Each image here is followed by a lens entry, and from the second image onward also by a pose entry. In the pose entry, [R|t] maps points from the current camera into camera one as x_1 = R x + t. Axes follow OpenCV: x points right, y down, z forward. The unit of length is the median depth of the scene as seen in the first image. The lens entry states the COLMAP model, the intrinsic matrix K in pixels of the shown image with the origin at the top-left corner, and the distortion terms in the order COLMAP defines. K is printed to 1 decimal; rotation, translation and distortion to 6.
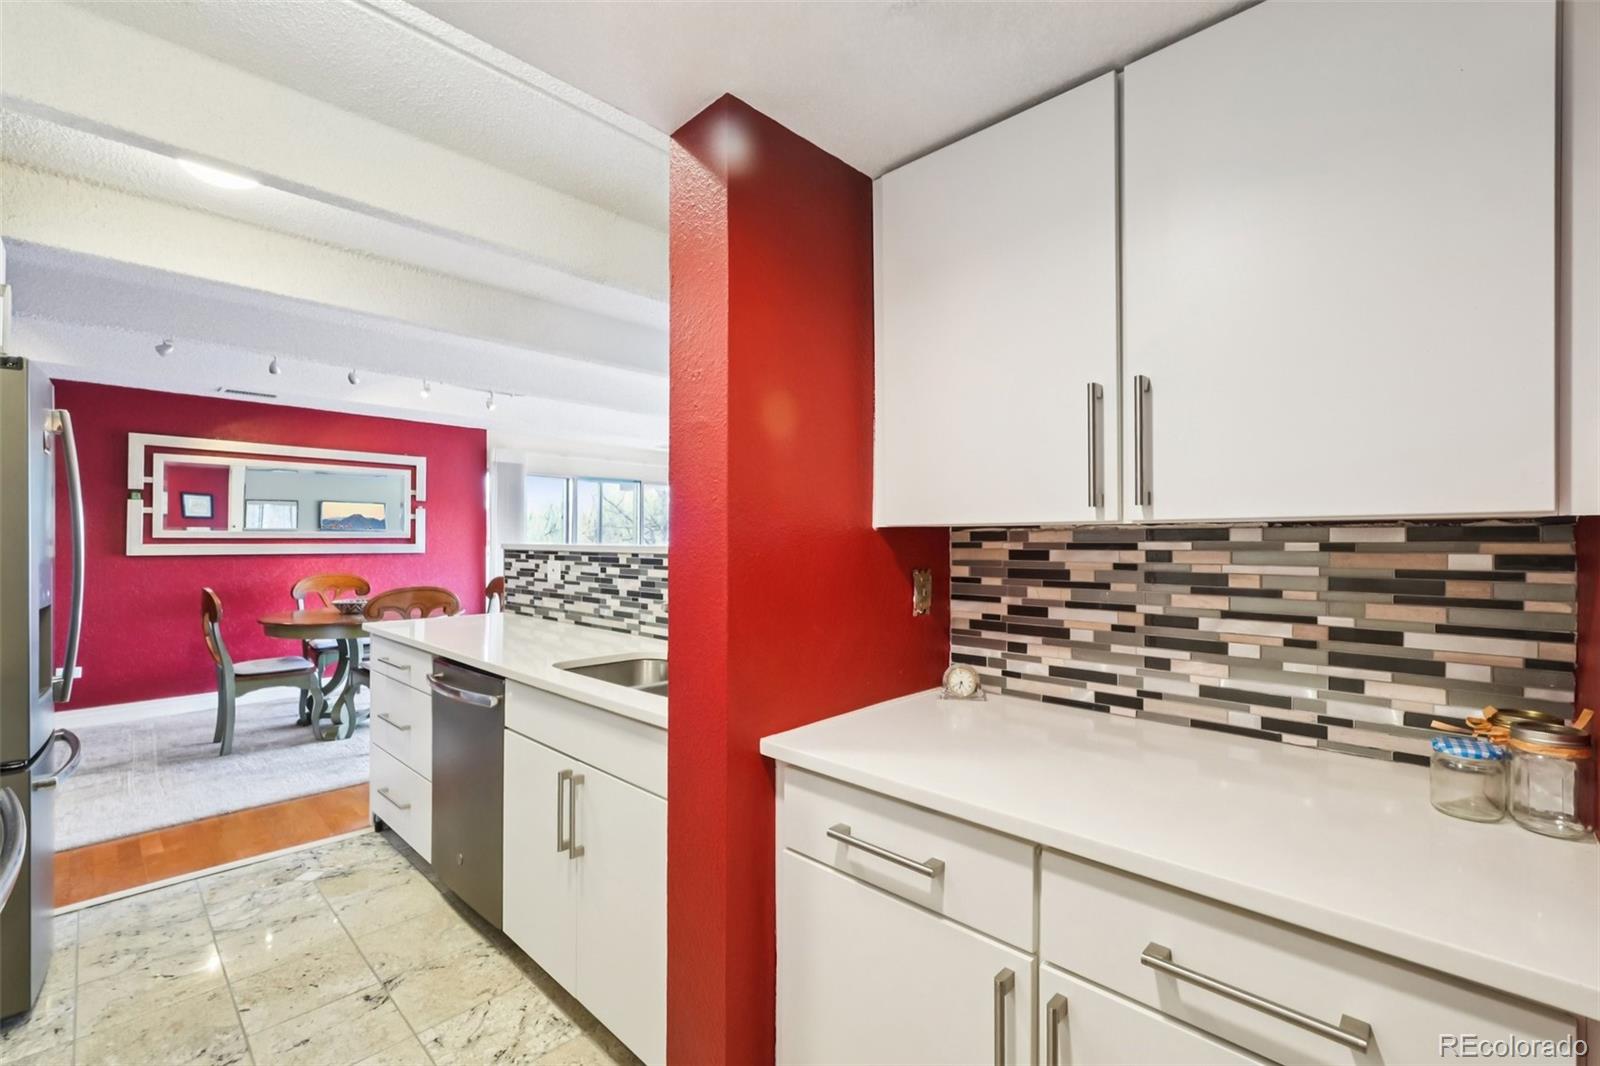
lens RADIAL K [[687.4, 0, 800.4], [0, 687.4, 531.1], [0, 0, 1]] dist [0.001617, 0.000489]
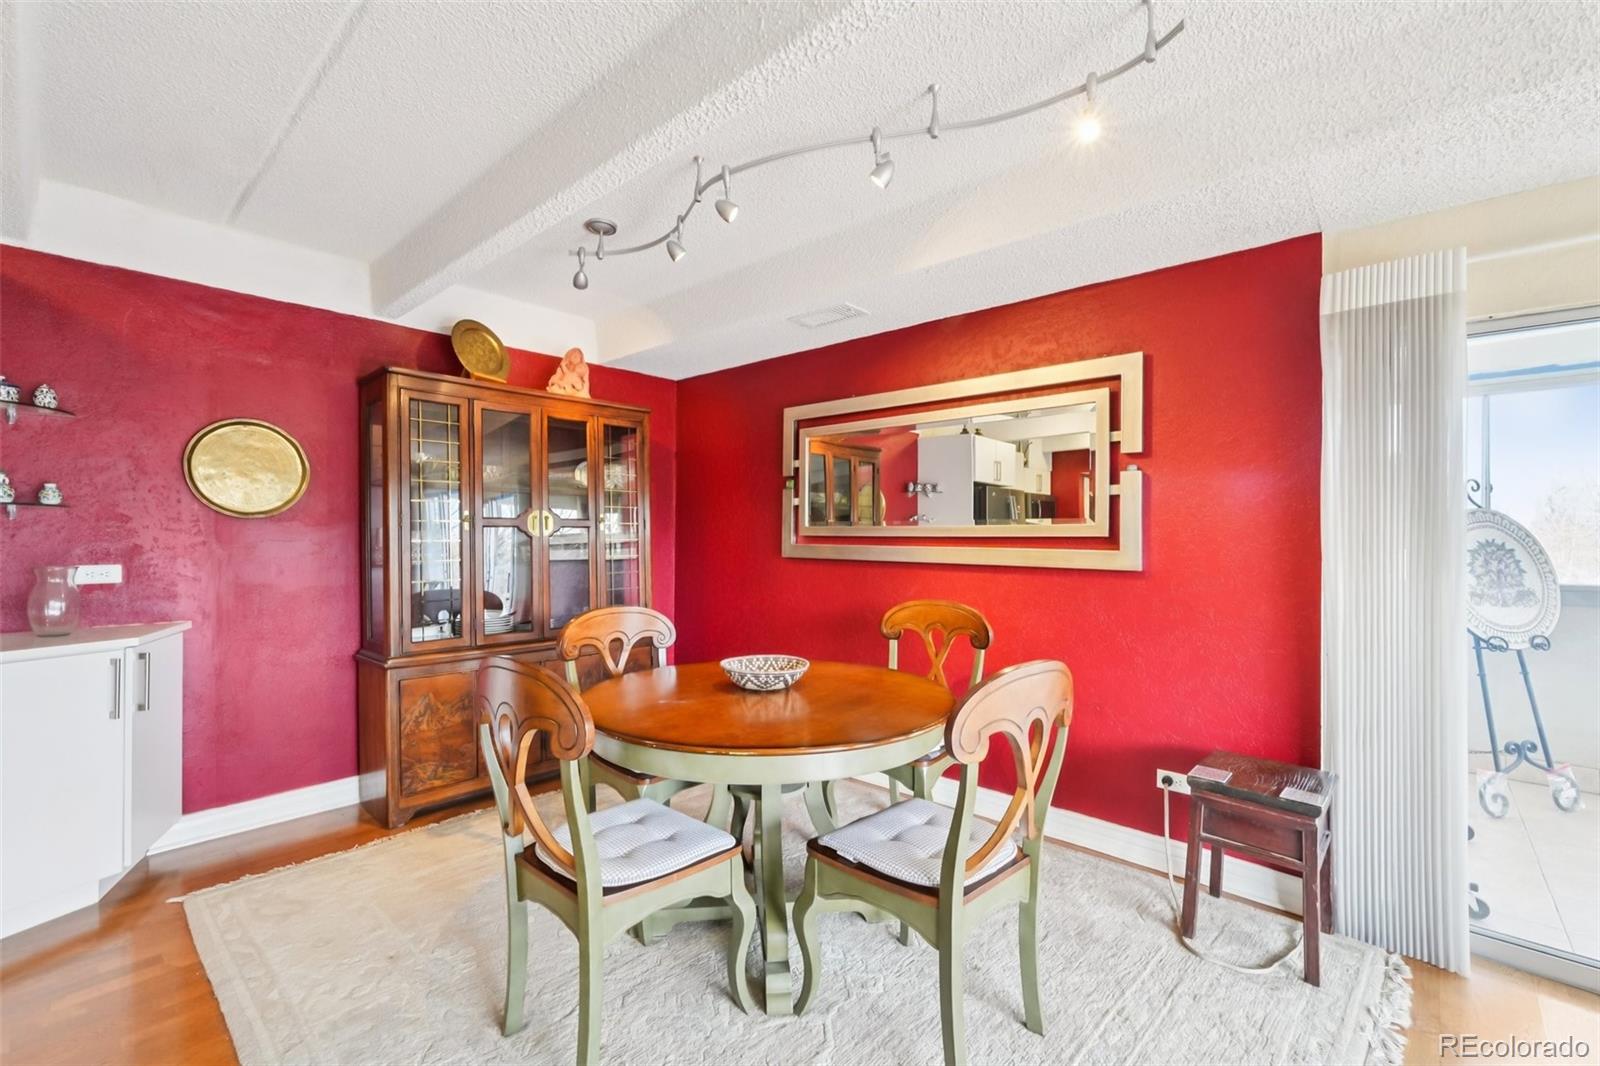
lens RADIAL K [[679.9, 0, 803.3], [0, 679.9, 532.7], [0, 0, 1]] dist [-0.002381, 0.001013]
pose [[0.031362, -0.005451, -0.999493, -0.177897], [0.004818, 0.999974, -0.005303, 0.011602], [0.999496, -0.004649, 0.031387, 1.102418]]
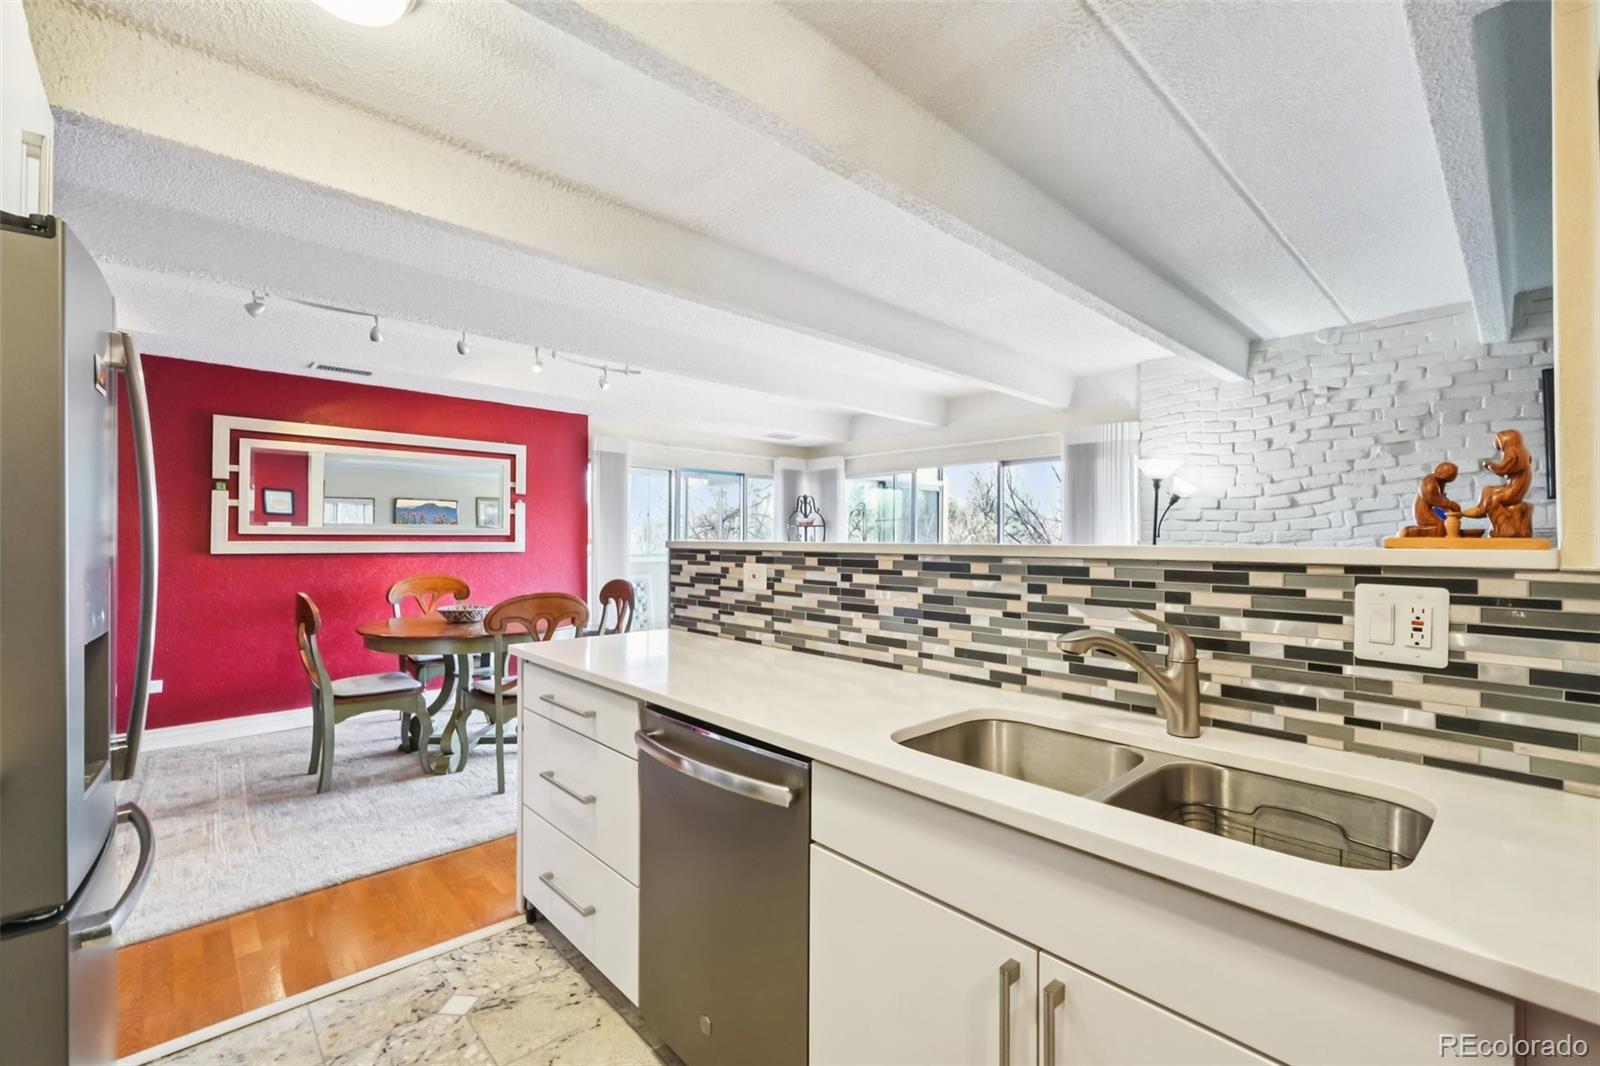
lens RADIAL K [[679.9, 0, 803.3], [0, 679.9, 532.7], [0, 0, 1]] dist [-0.002381, 0.001013]
pose [[0.998546, 0.002157, -0.053872, -0.192847], [-0.002054, 0.999996, 0.001973, 0.005635], [0.053876, -0.001859, 0.998546, 0.191163]]
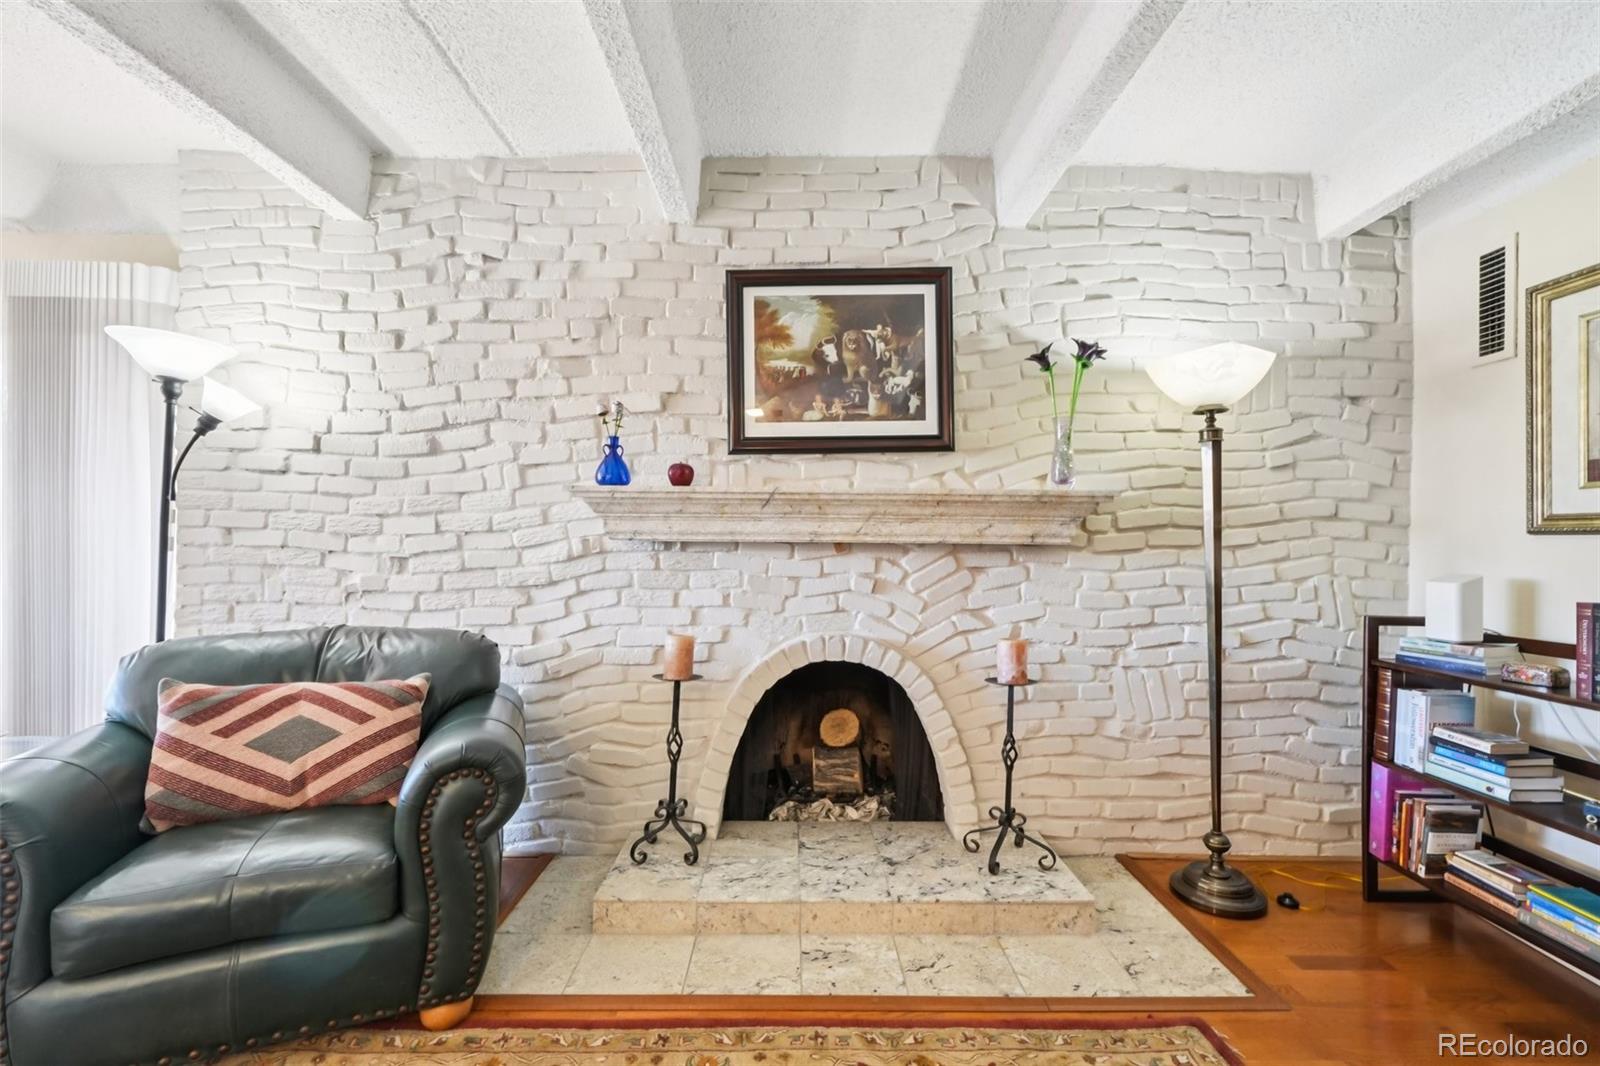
lens RADIAL K [[679.9, 0, 803.3], [0, 679.9, 532.7], [0, 0, 1]] dist [-0.002381, 0.001013]
pose [[0.717347, 0.016977, 0.696510, 0.298898], [-0.019625, 0.999799, -0.004157, 0.031930], [-0.696440, -0.010687, 0.717535, 0.593263]]
